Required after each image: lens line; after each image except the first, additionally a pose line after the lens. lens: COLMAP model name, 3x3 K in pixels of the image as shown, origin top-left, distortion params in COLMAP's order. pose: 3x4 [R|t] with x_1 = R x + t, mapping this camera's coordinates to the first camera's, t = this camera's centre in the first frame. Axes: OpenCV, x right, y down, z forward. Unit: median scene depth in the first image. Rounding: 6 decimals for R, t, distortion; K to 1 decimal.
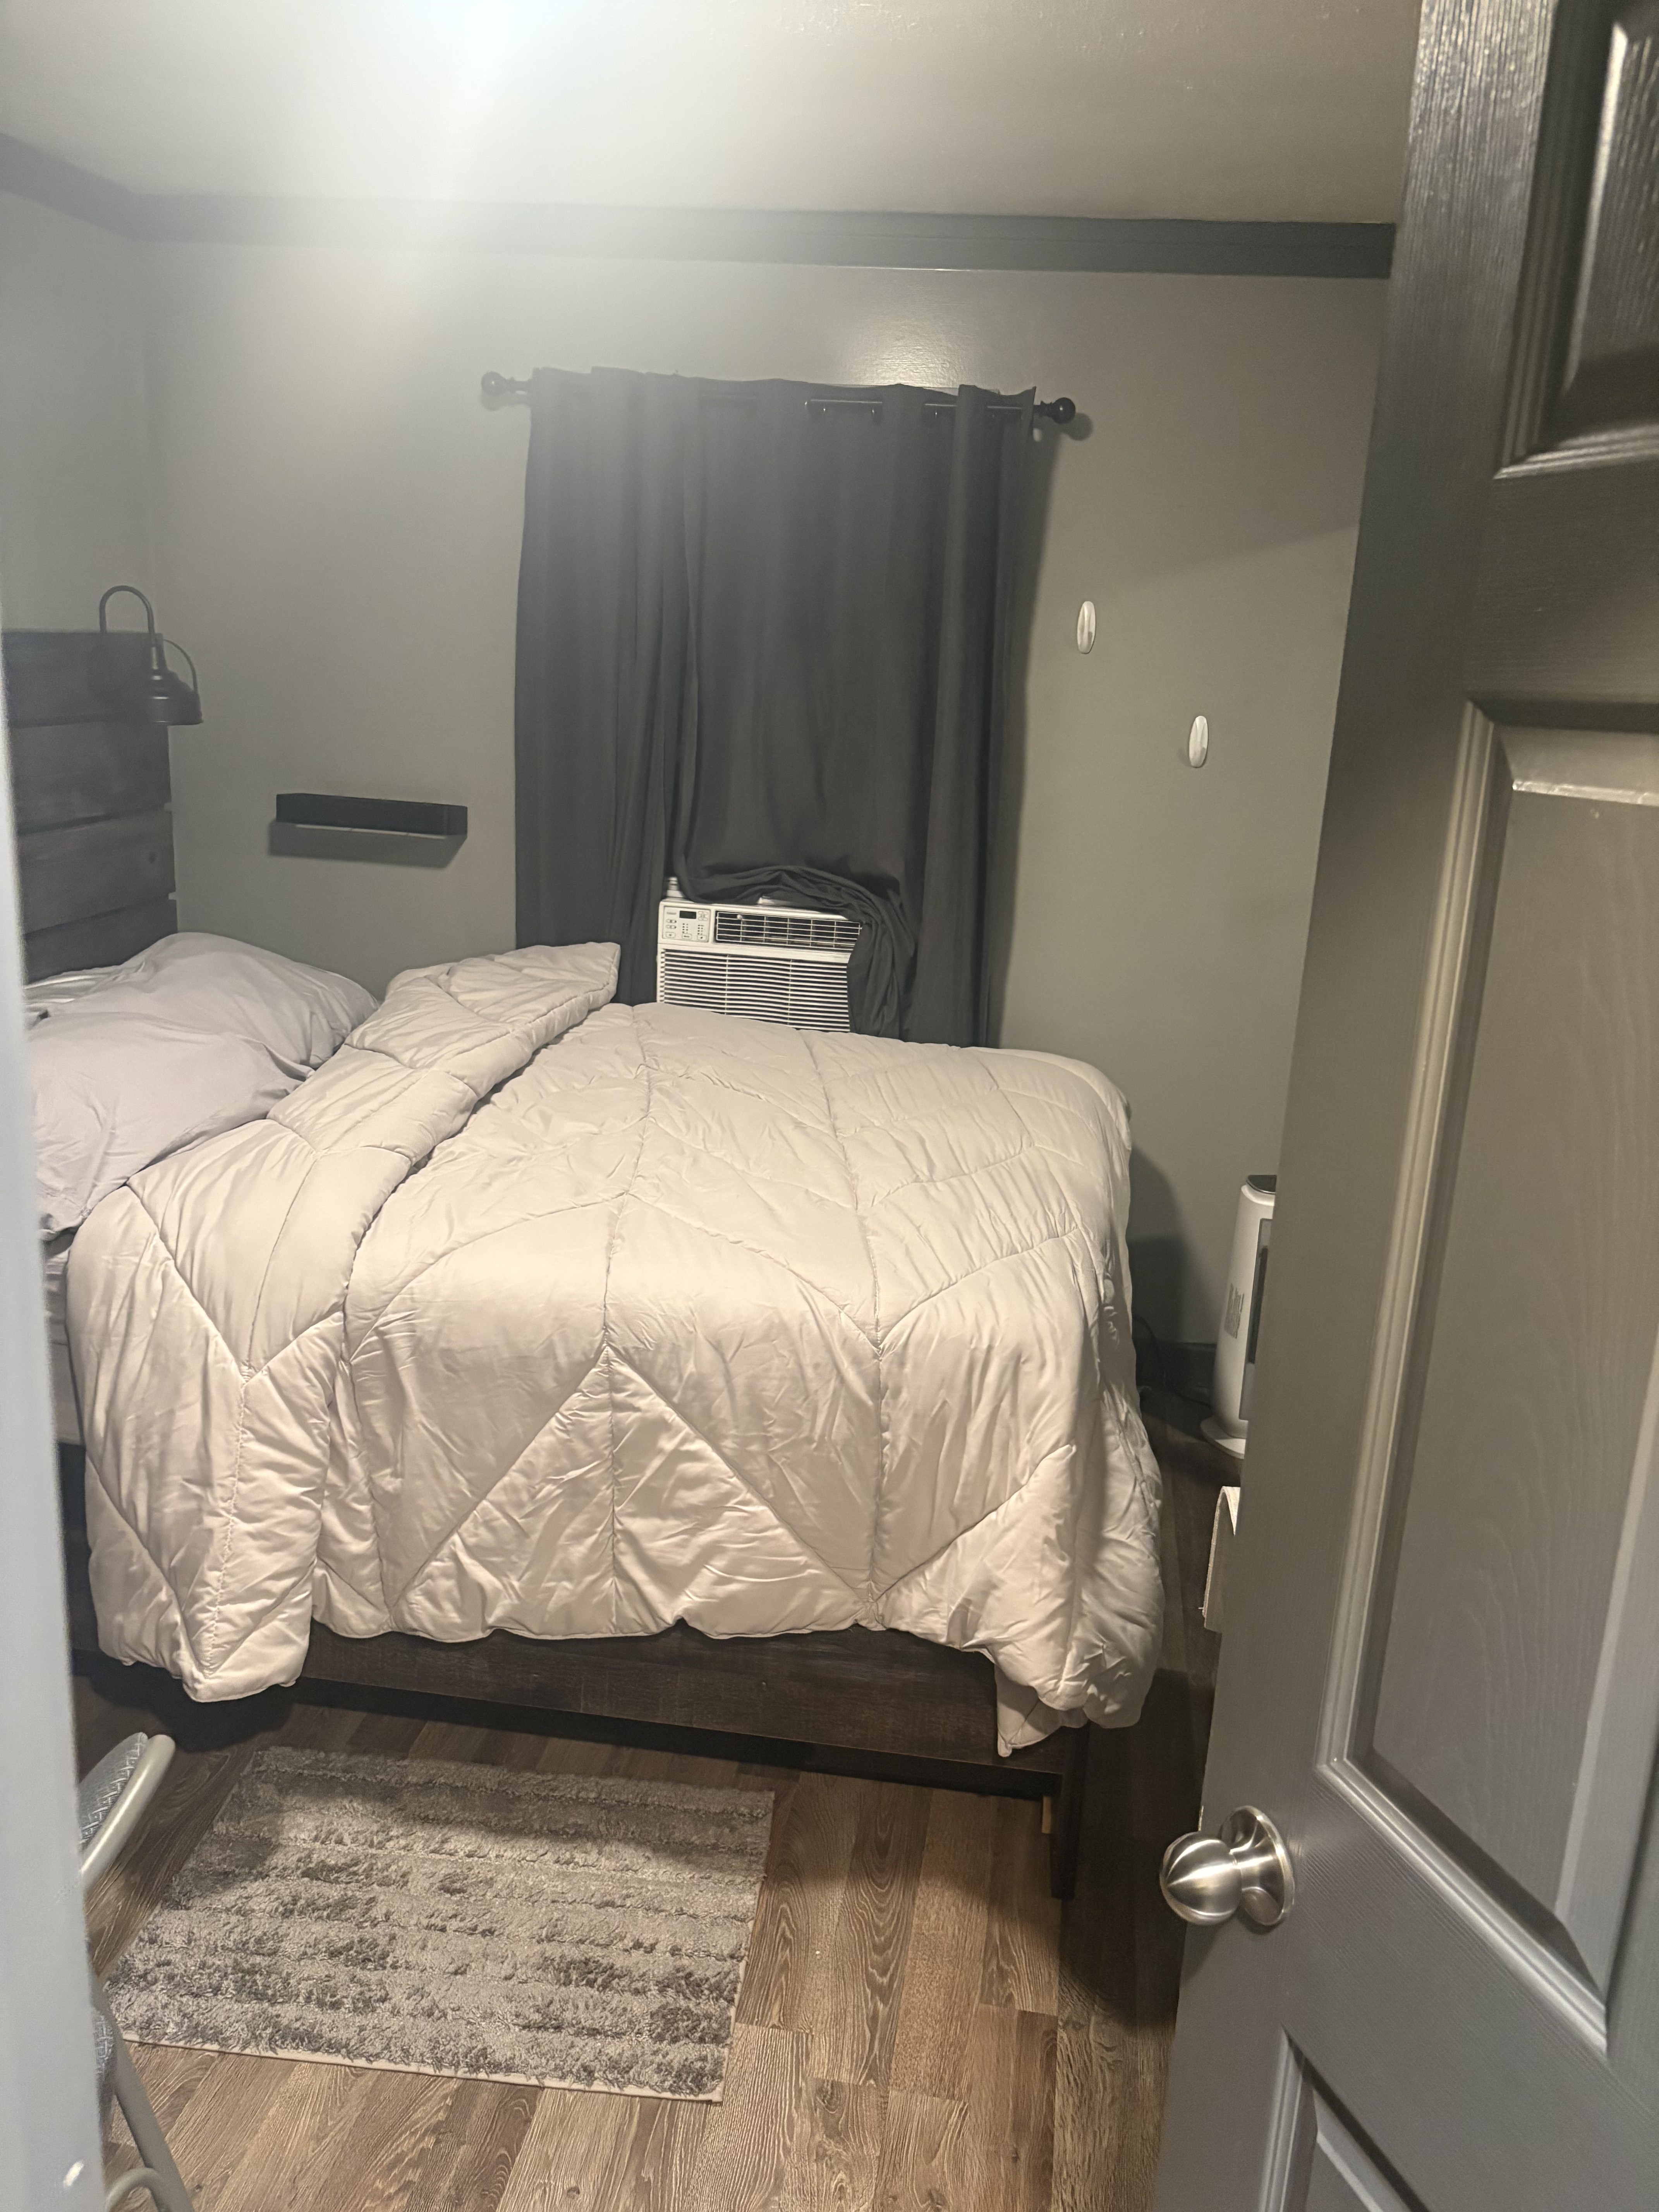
lens RADIAL K [[1722.2, 0, 829.5], [0, 1722.2, 1106.0], [0, 0, 1]] dist [0.039006, -0.035314]
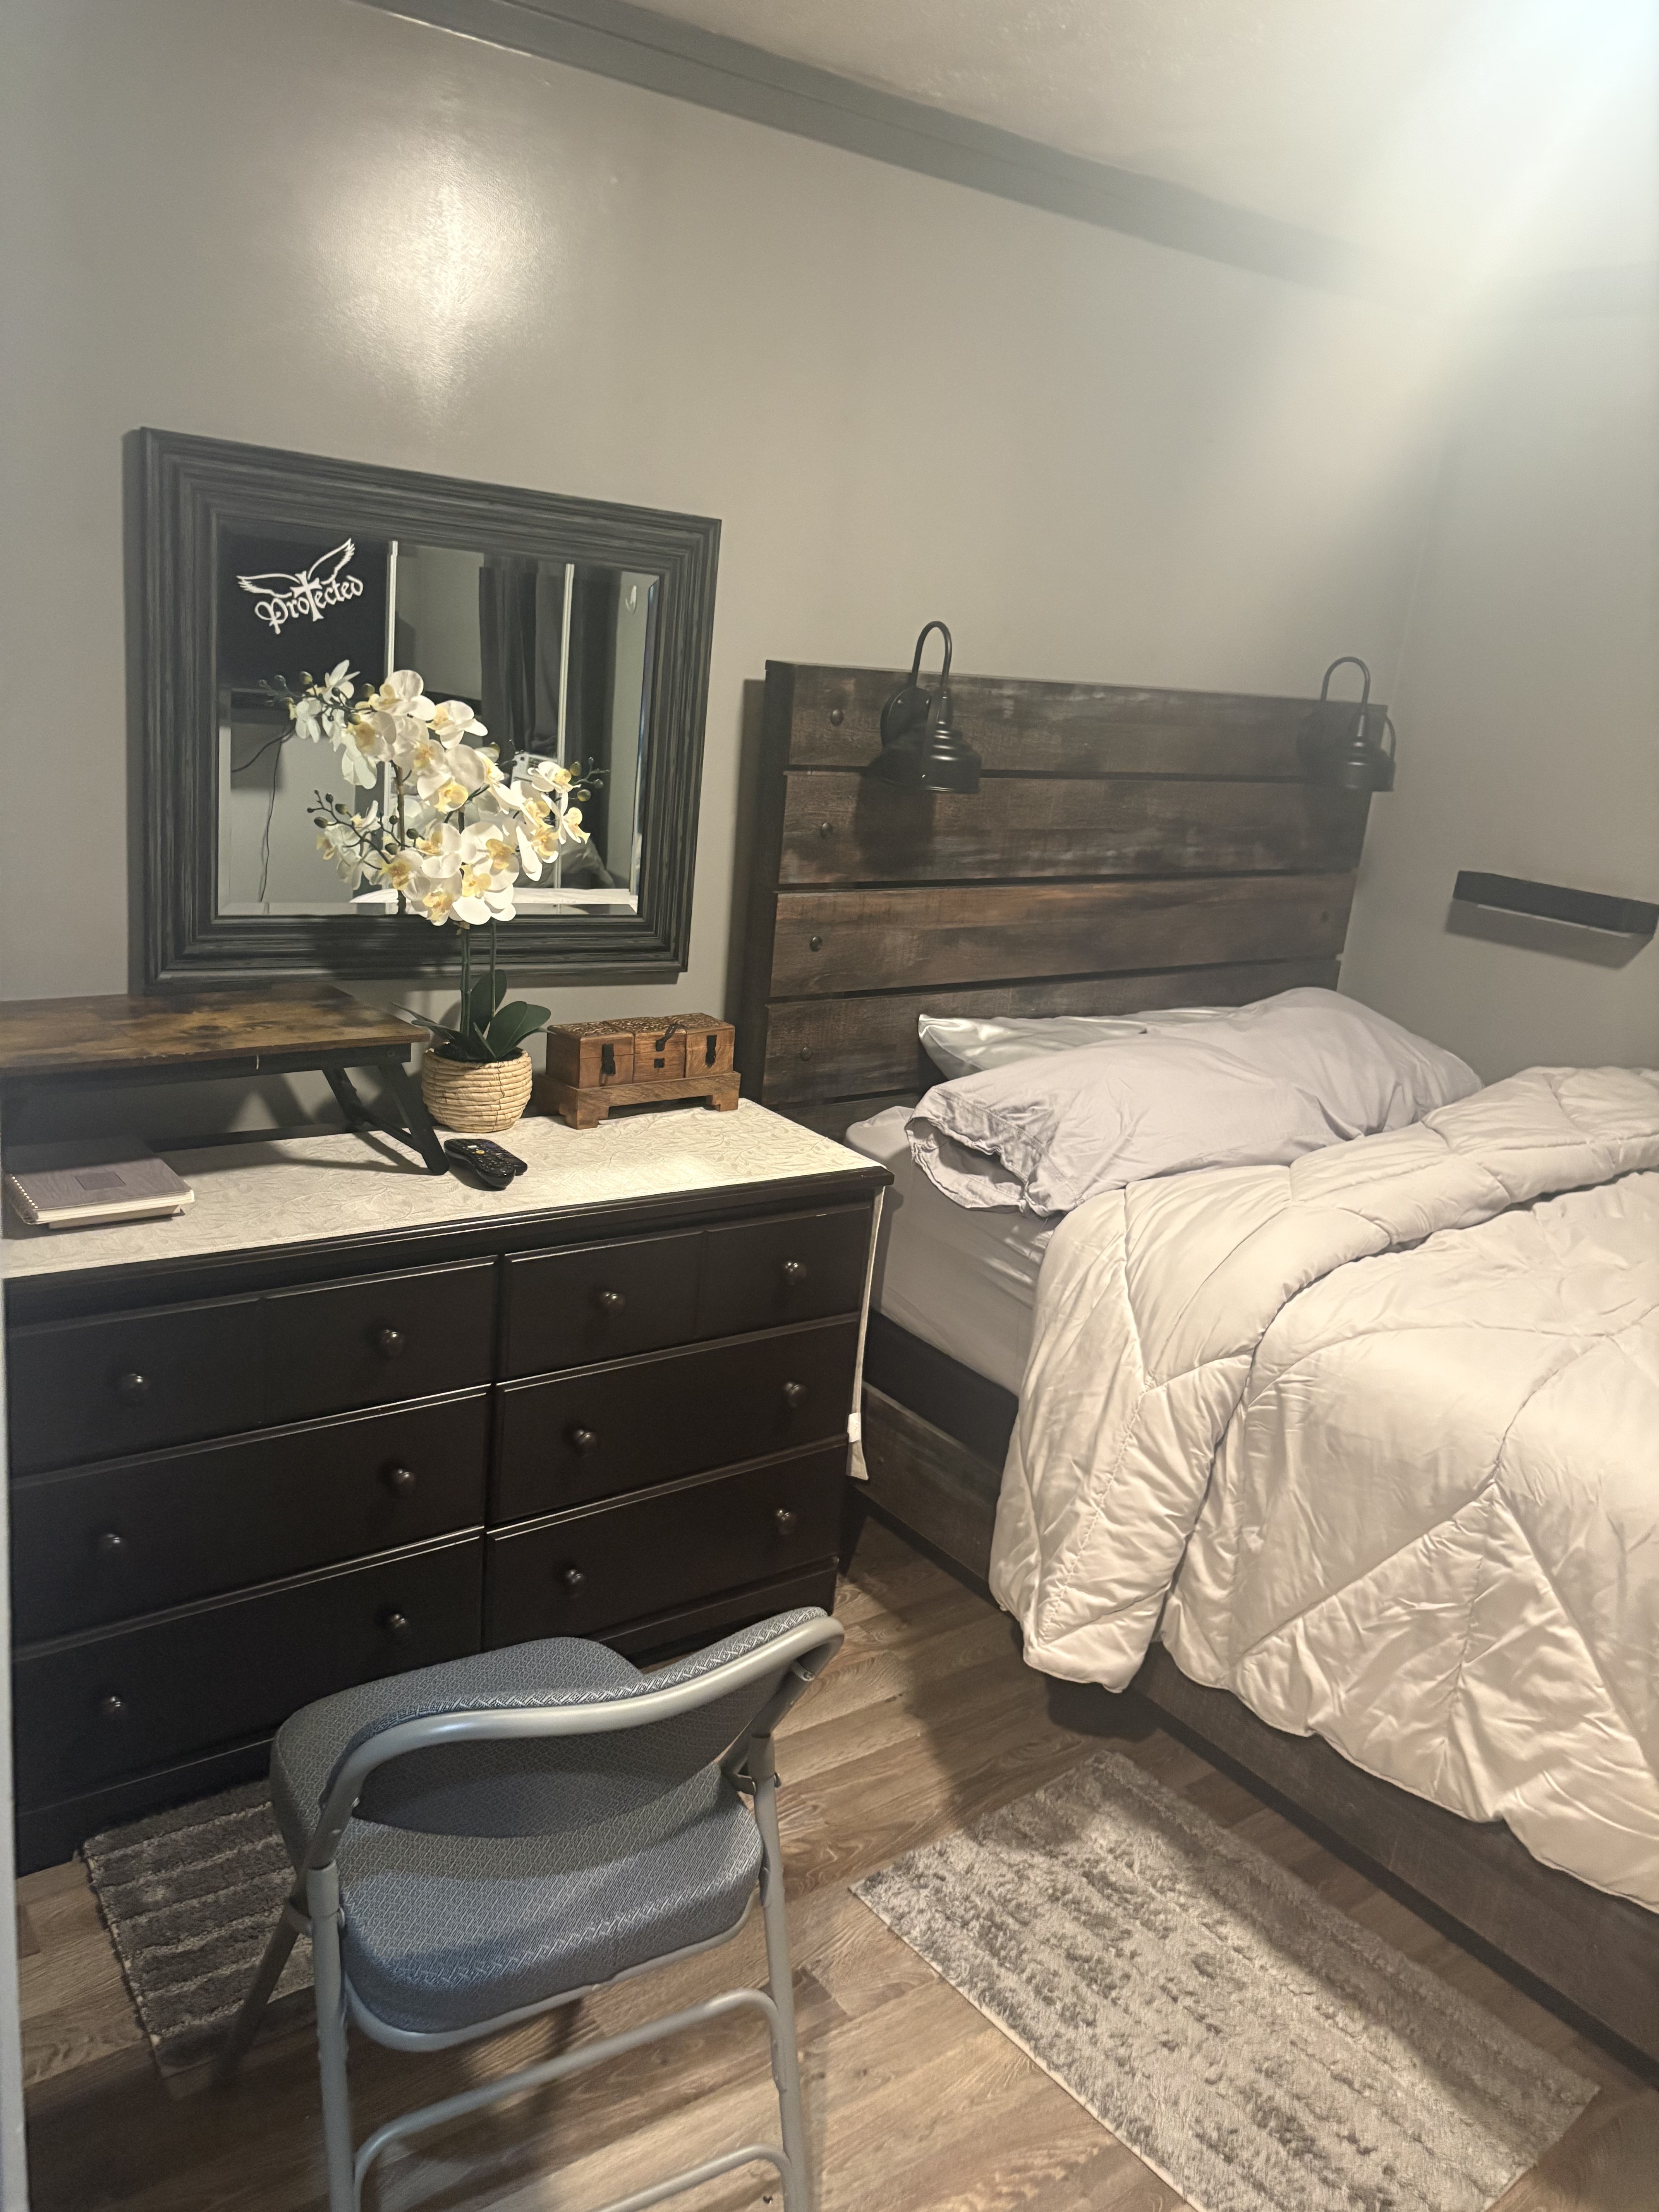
lens RADIAL K [[1722.2, 0, 829.5], [0, 1722.2, 1106.0], [0, 0, 1]] dist [0.039006, -0.035314]
pose [[0.692388, 0.199192, -0.693485, 0.214006], [-0.241406, 0.969699, 0.037506, -0.000074], [0.679942, 0.141442, 0.719495, 0.096313]]
